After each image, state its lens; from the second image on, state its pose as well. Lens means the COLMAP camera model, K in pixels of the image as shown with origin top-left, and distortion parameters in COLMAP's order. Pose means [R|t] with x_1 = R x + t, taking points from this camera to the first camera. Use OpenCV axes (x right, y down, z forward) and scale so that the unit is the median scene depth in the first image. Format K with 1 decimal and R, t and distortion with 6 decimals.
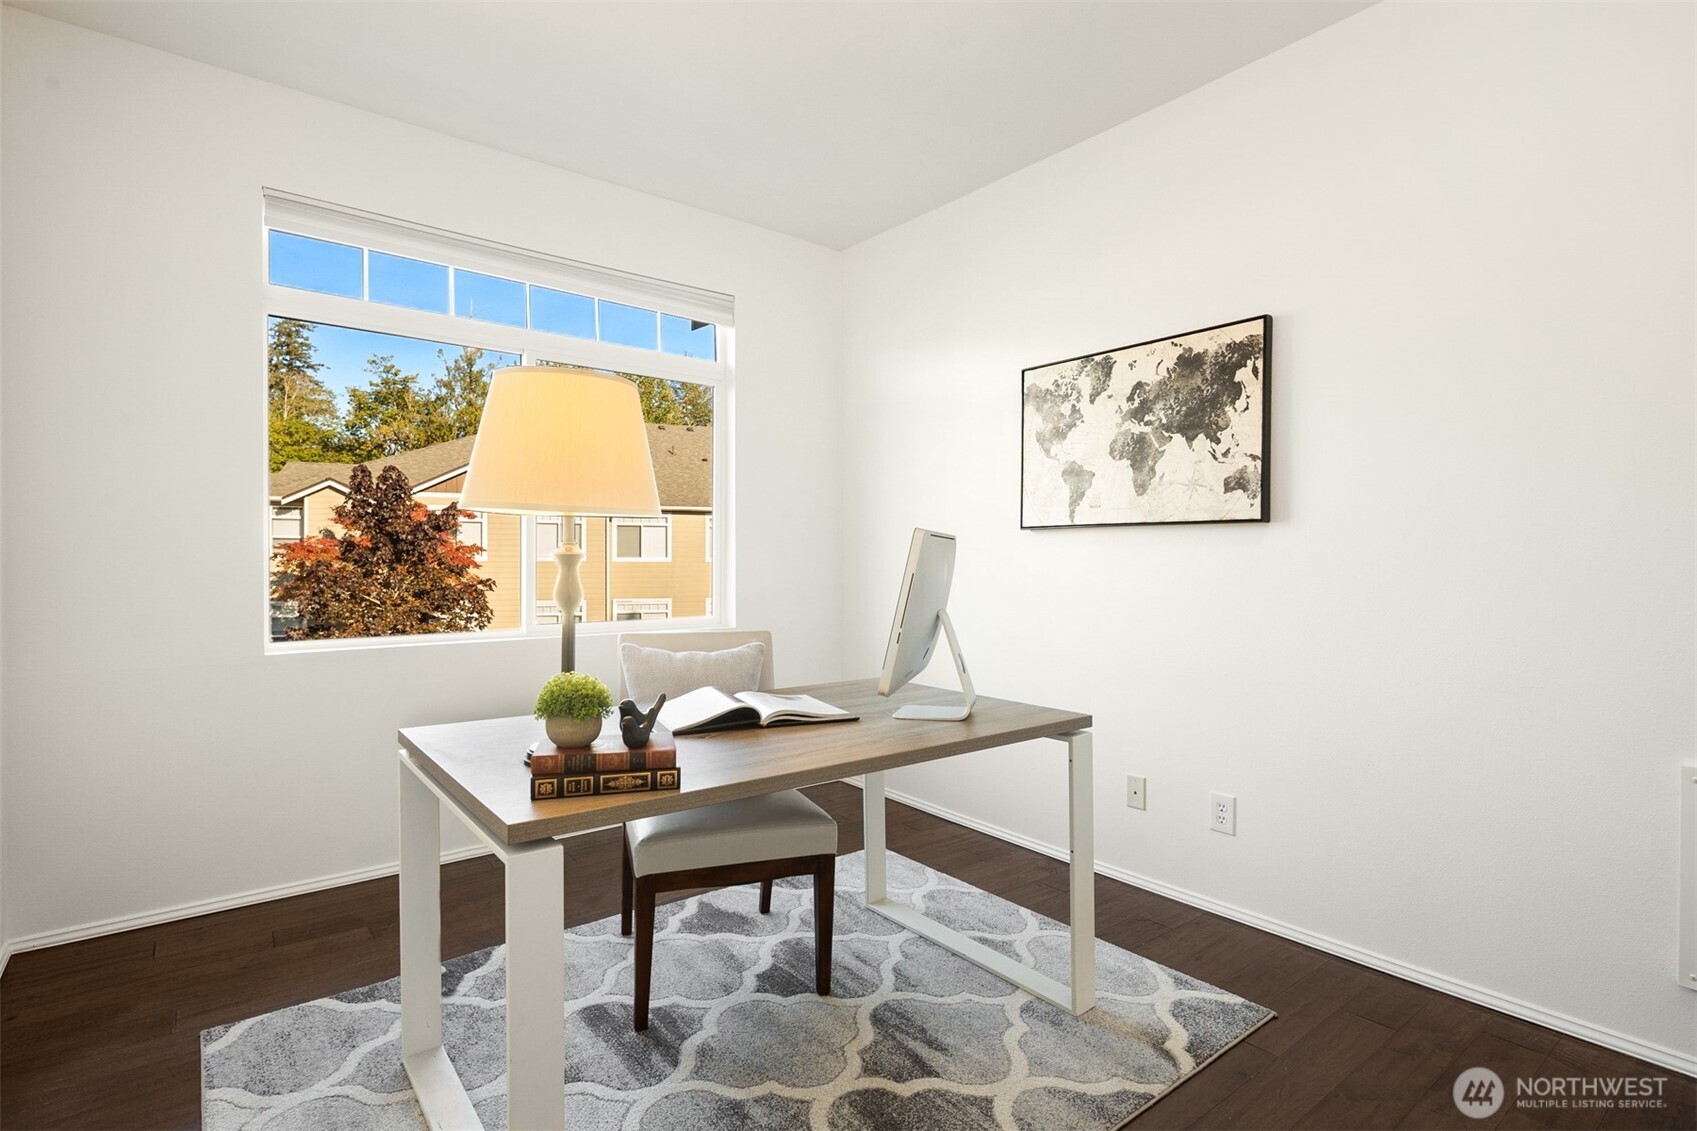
lens RADIAL K [[819.3, 0, 841.4], [0, 819.3, 561.3], [0, 0, 1]] dist [0.002563, -0.002643]
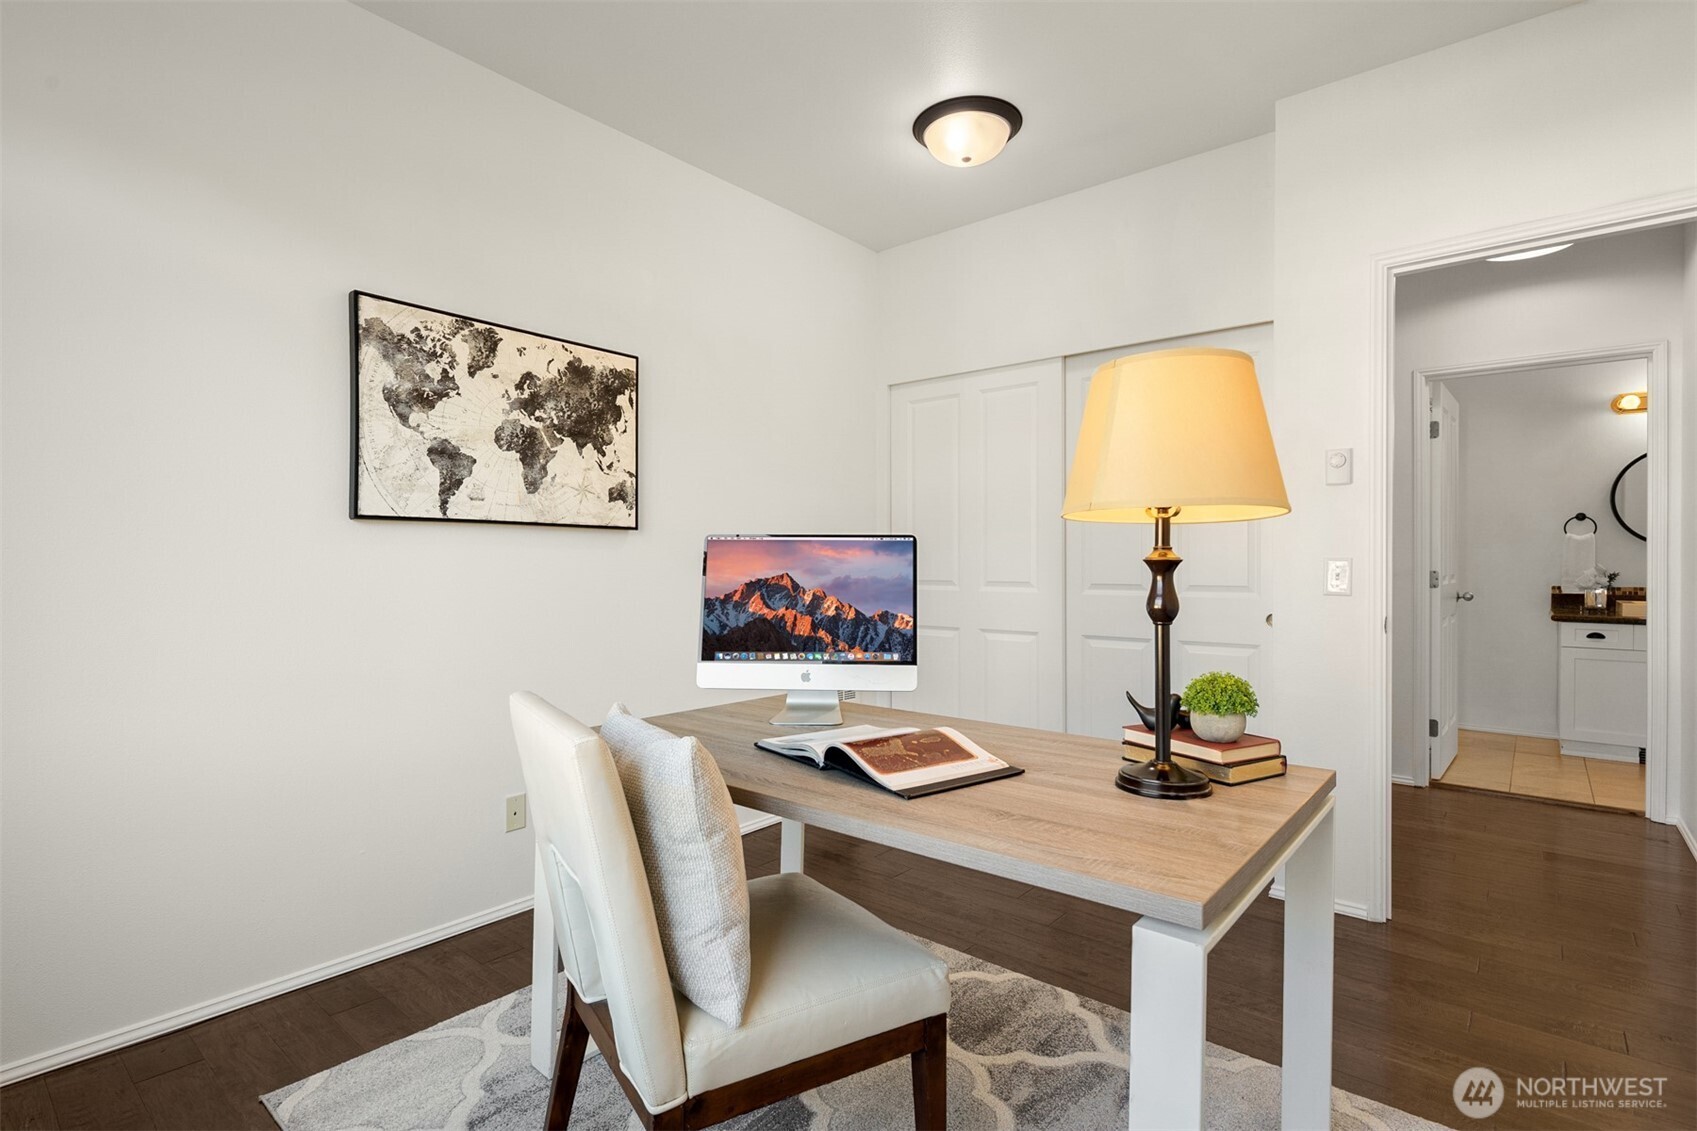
lens RADIAL K [[817.8, 0, 844.2], [0, 817.8, 561.2], [0, 0, 1]] dist [0.006617, -0.005826]
pose [[-0.198126, -0.001071, 0.980176, -0.631105], [-0.001143, 0.999999, 0.000862, -0.003721], [-0.980176, -0.000950, -0.198127, 0.836028]]
